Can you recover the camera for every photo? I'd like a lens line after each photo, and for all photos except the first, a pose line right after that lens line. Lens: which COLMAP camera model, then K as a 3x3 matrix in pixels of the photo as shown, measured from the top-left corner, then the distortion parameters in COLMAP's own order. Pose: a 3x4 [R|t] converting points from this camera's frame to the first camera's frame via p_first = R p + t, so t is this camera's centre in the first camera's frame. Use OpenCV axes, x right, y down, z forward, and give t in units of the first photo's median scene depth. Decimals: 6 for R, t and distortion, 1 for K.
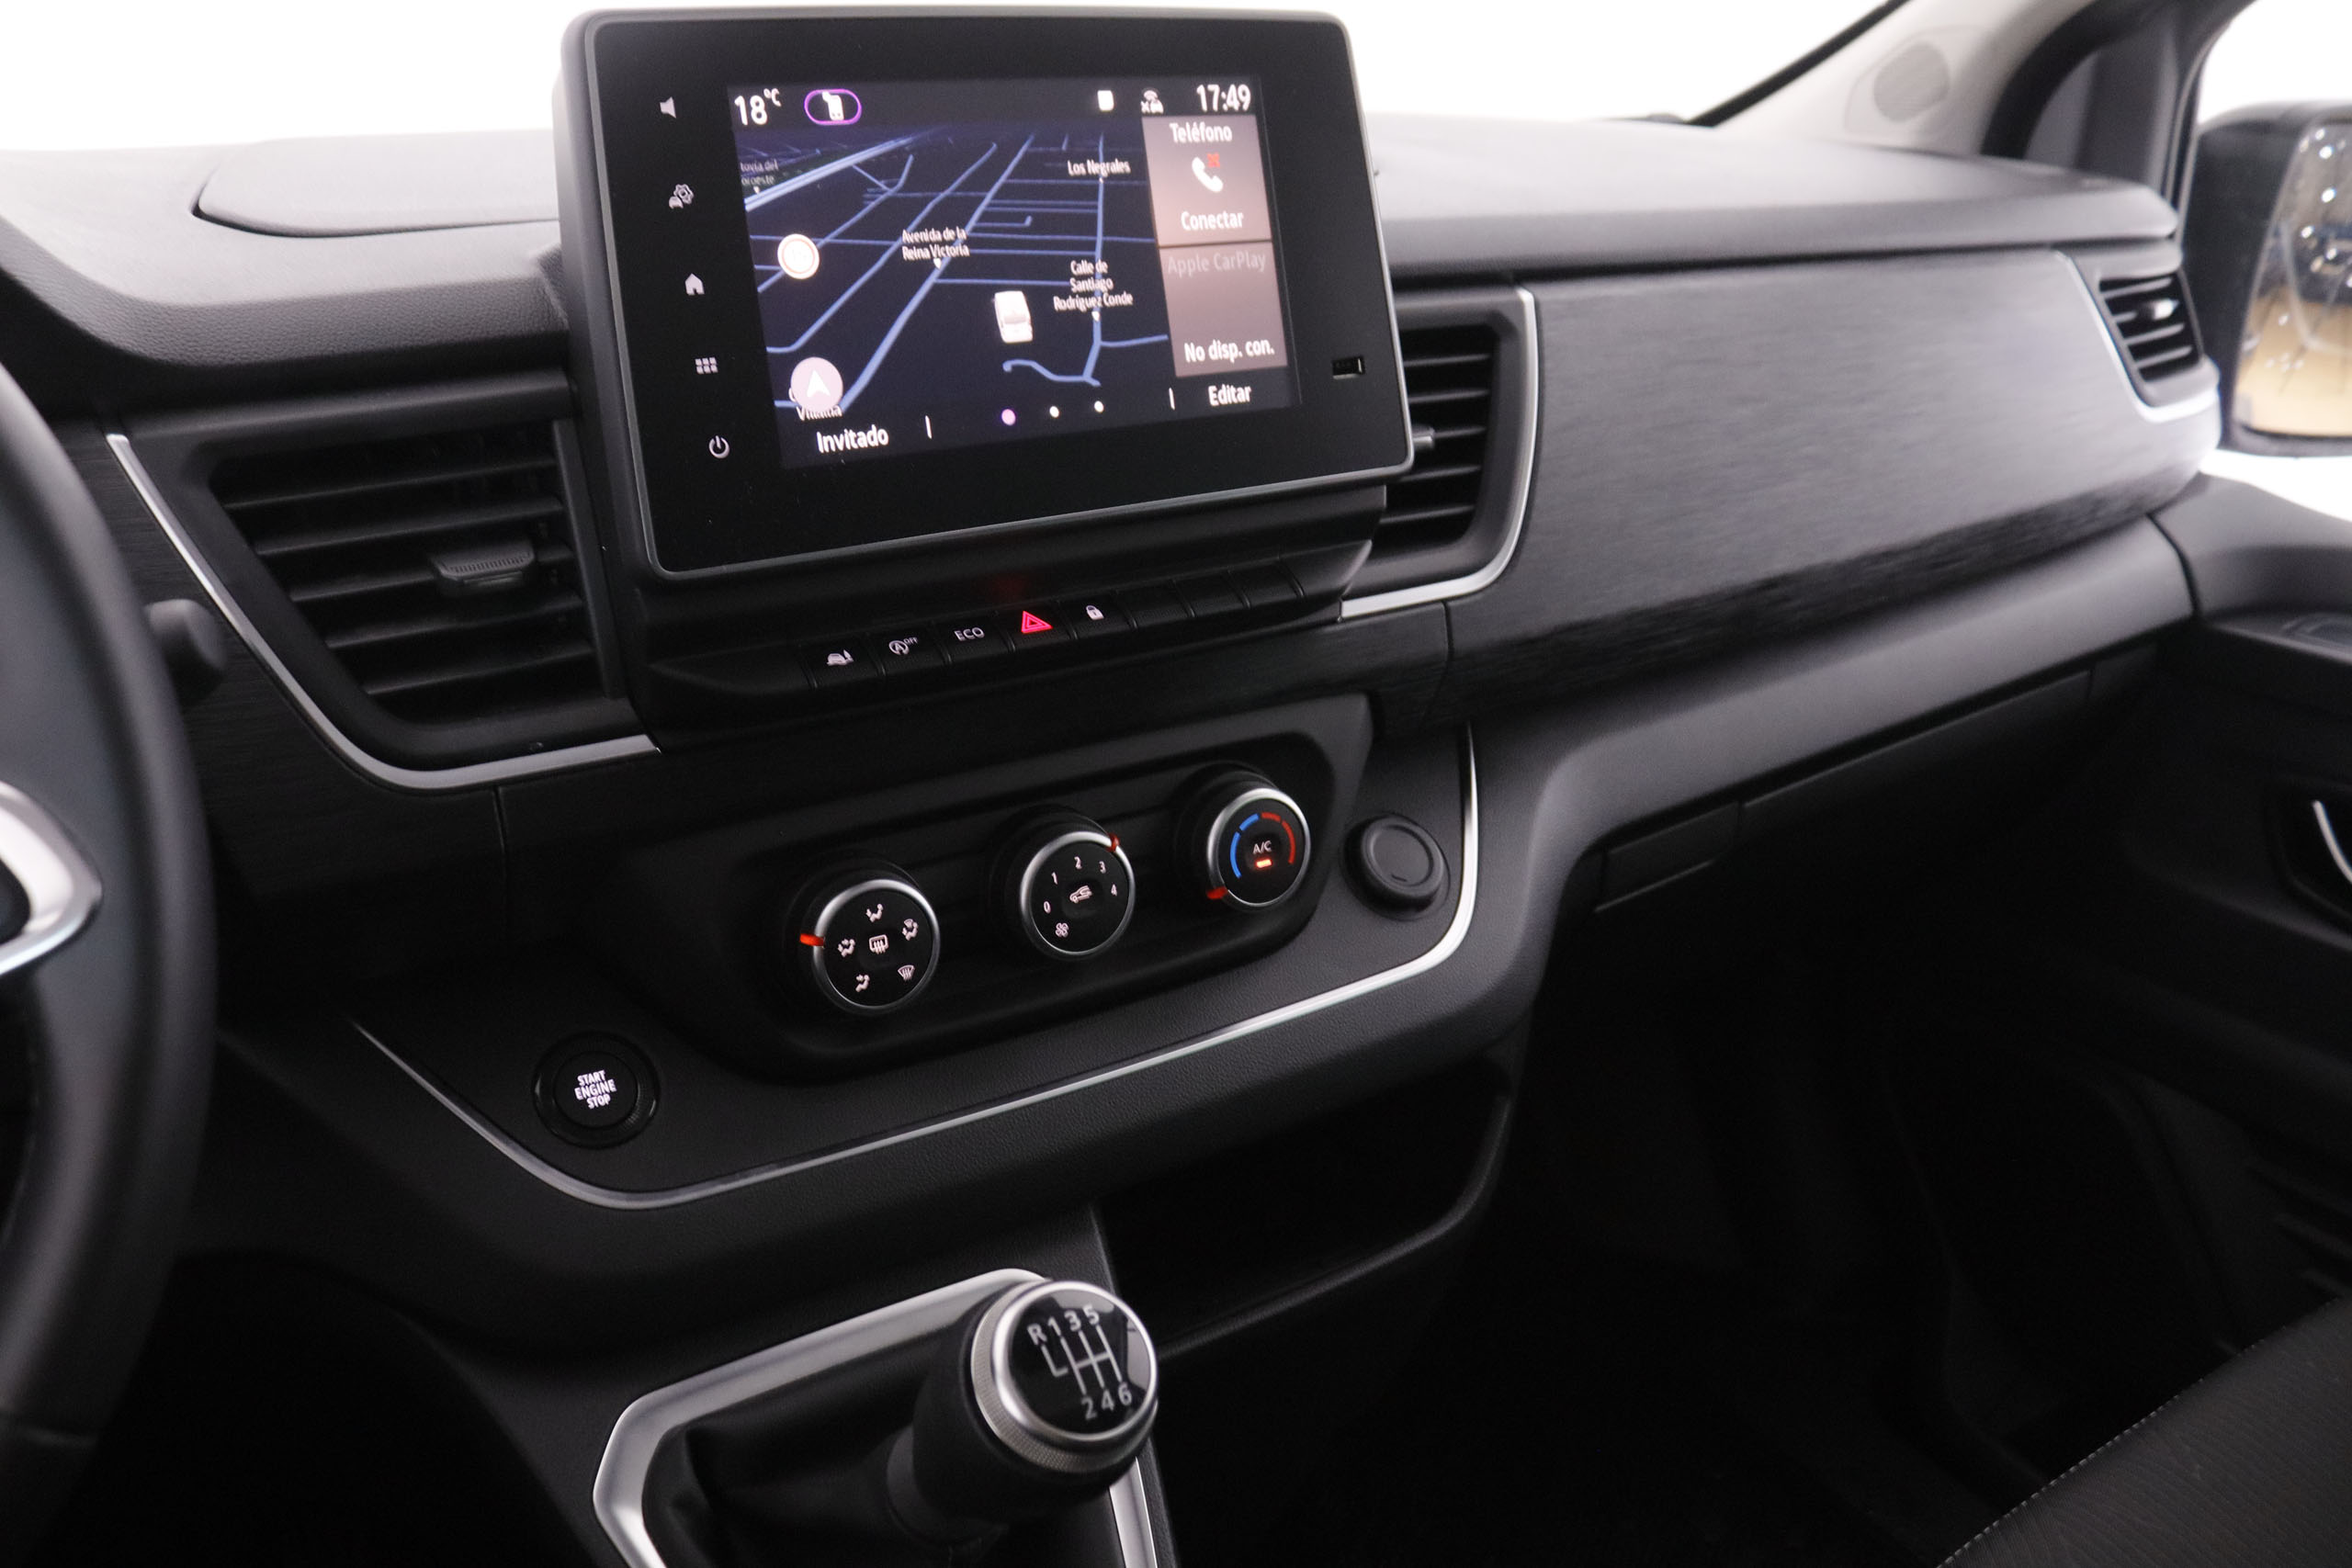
lens RADIAL K [[1858.9, 0, 1176.0], [0, 1858.9, 784.0], [0, 0, 1]] dist [-0.173954, 0.154983]
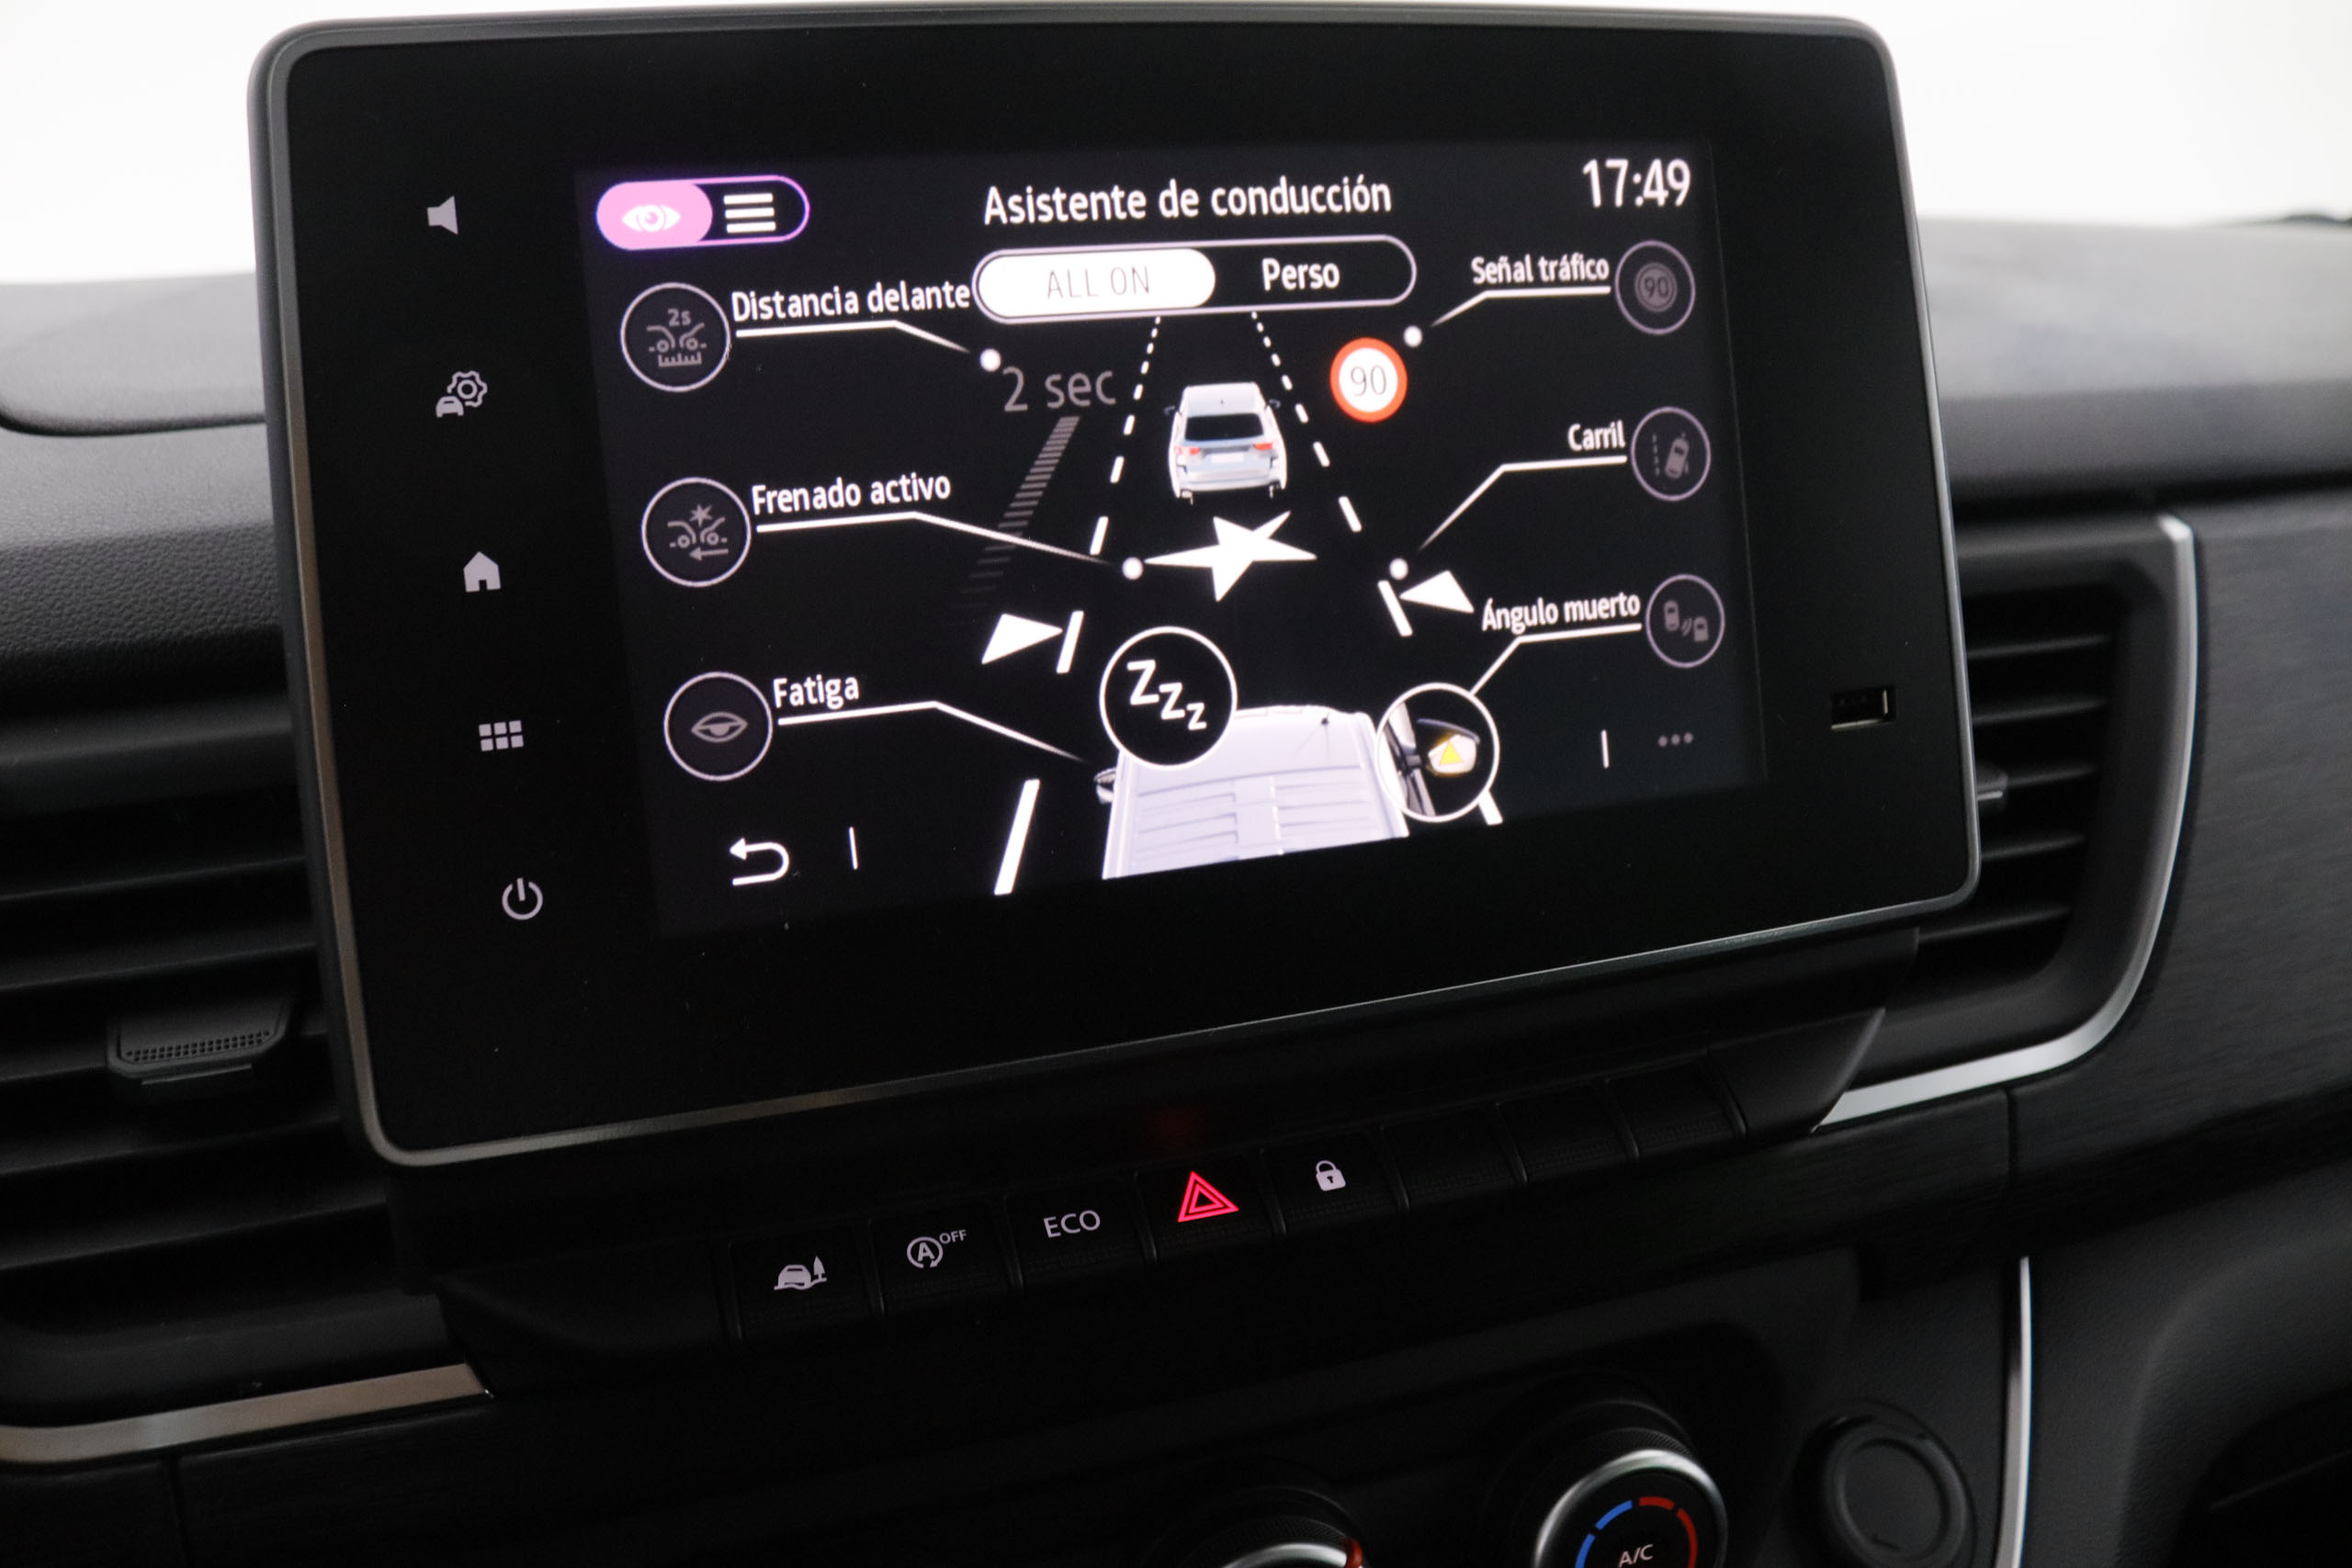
lens RADIAL K [[1858.9, 0, 1176.0], [0, 1858.9, 784.0], [0, 0, 1]] dist [-0.173954, 0.154983]
pose [[0.968309, 0.057218, -0.243112, 0.033996], [-0.069958, 0.996575, -0.044091, -0.177516], [0.239757, 0.059701, 0.968996, 0.485645]]
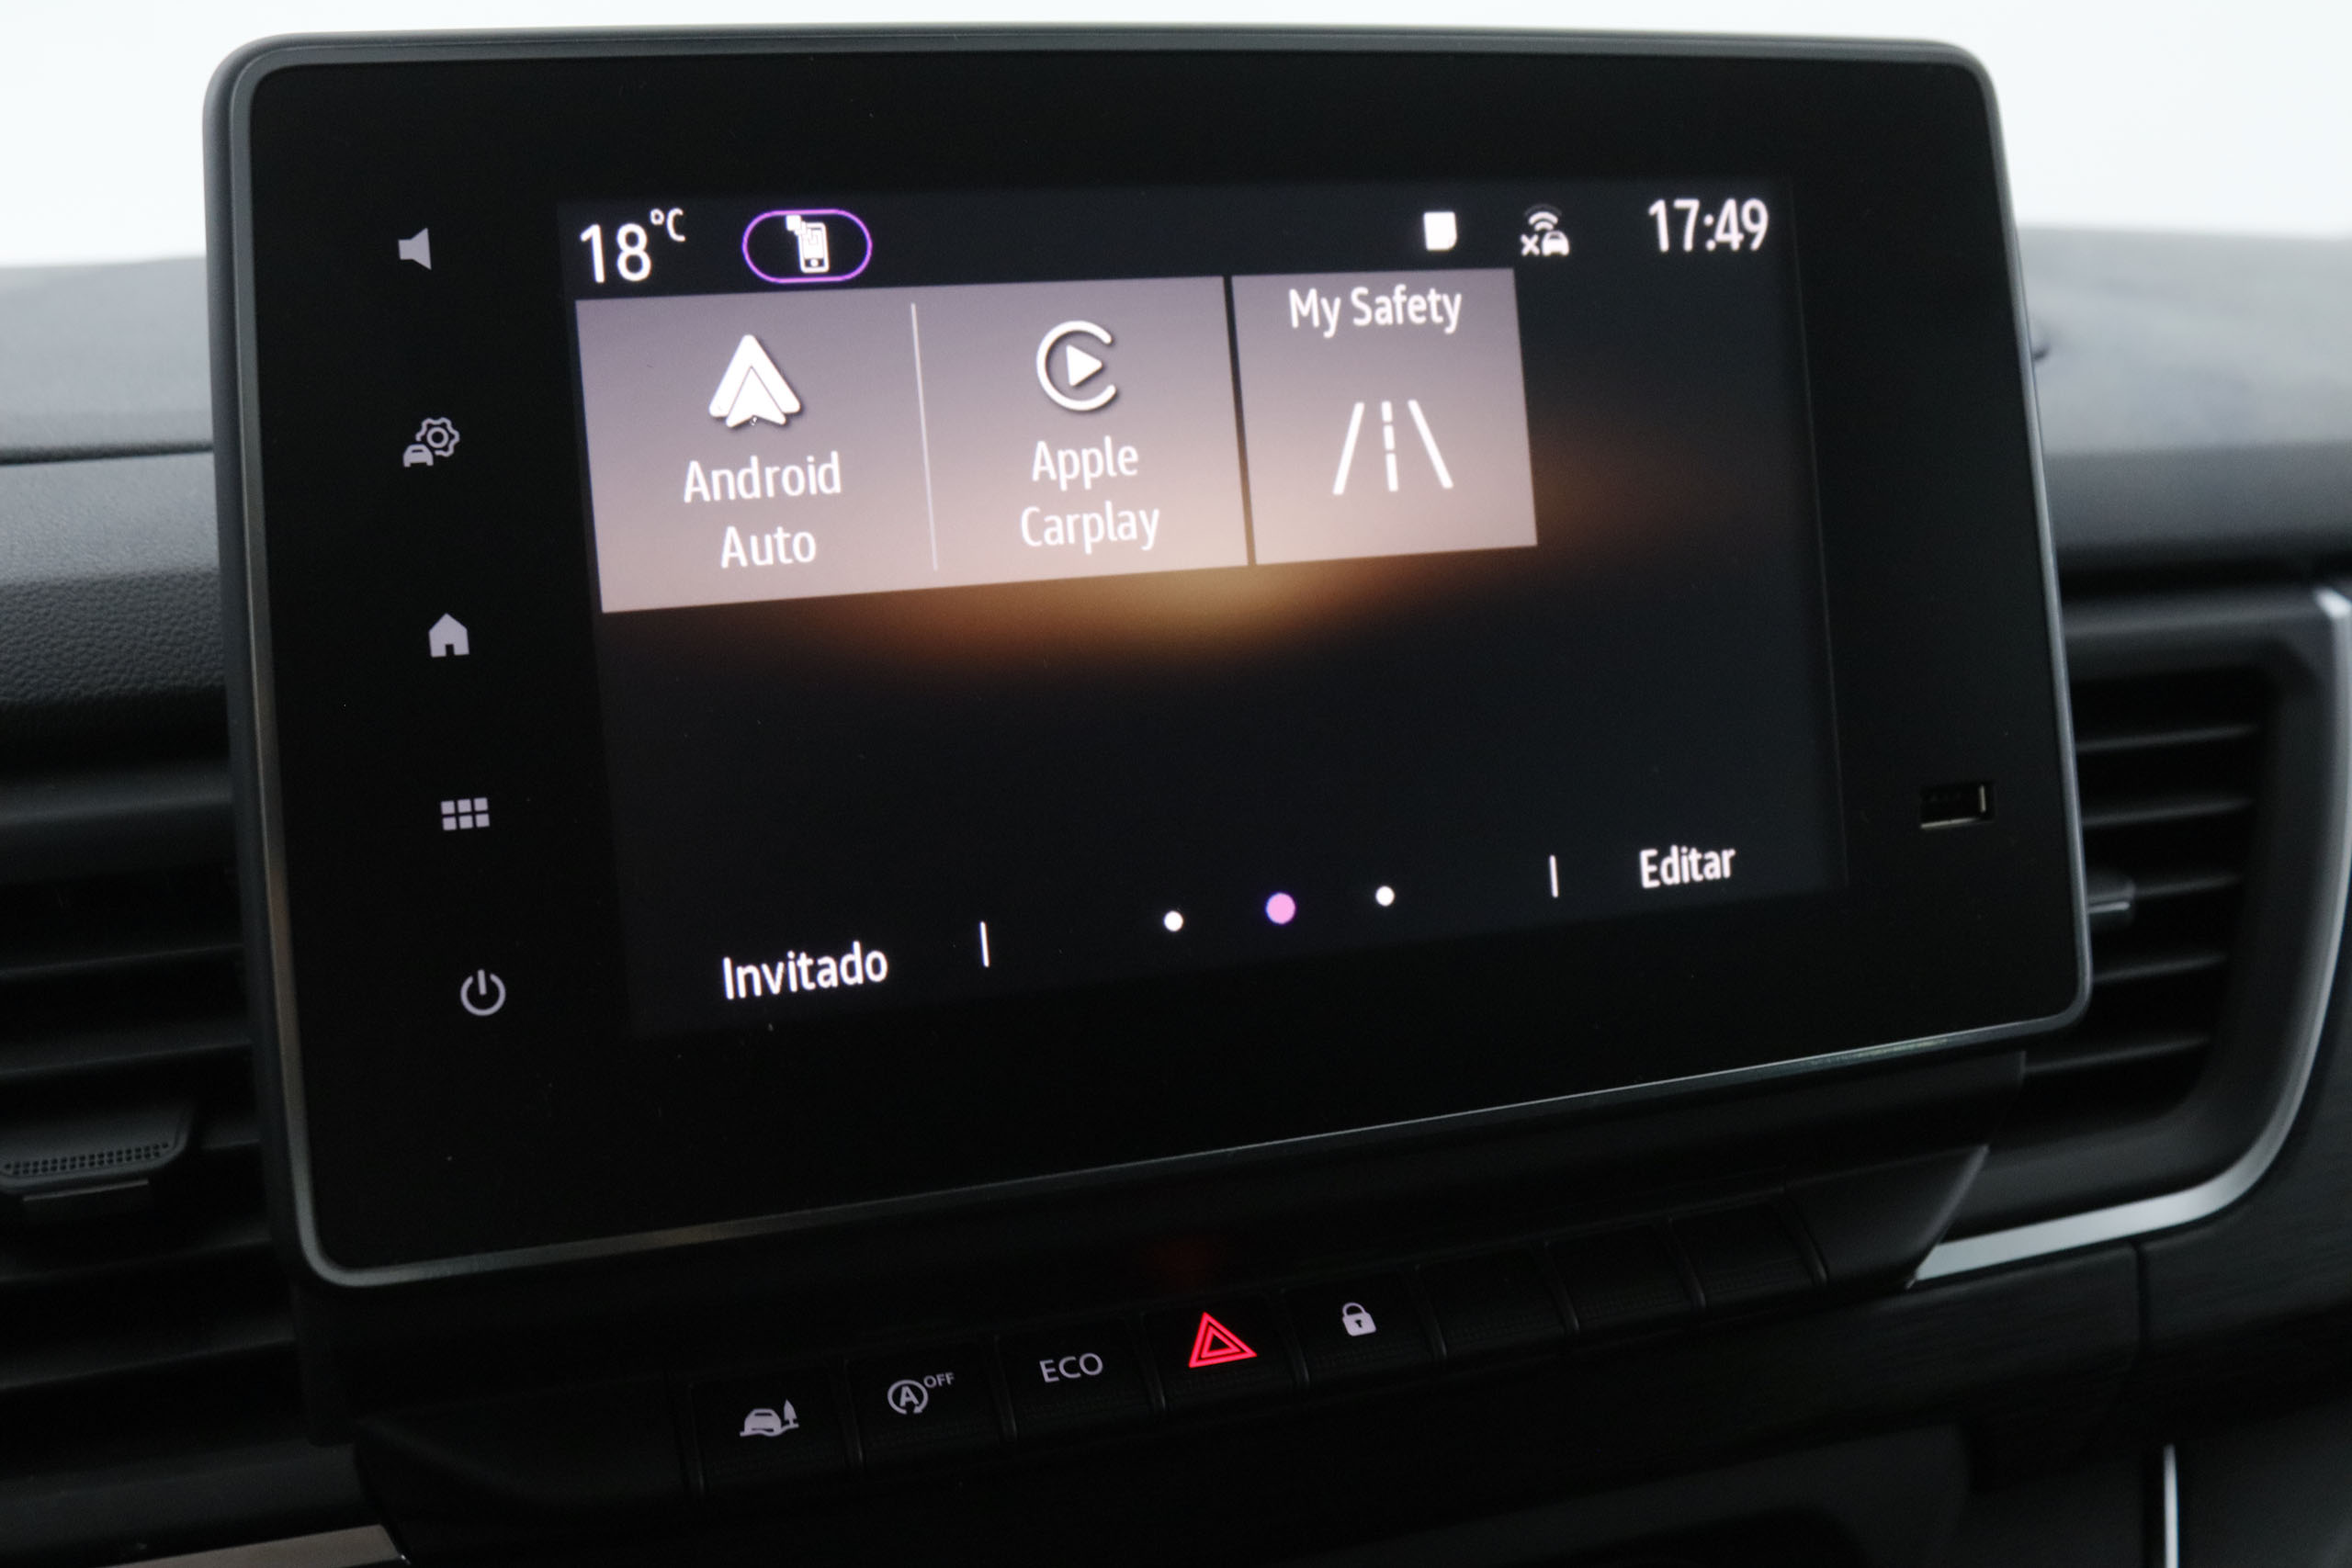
lens RADIAL K [[2295.1, 0, 1176.0], [0, 2295.1, 784.0], [0, 0, 1]] dist [-0.120587, 0.157899]
pose [[0.969339, 0.059266, -0.238474, 0.040755], [-0.083285, 0.992277, -0.091928, -0.170833], [0.231184, 0.108970, 0.966788, 0.423415]]
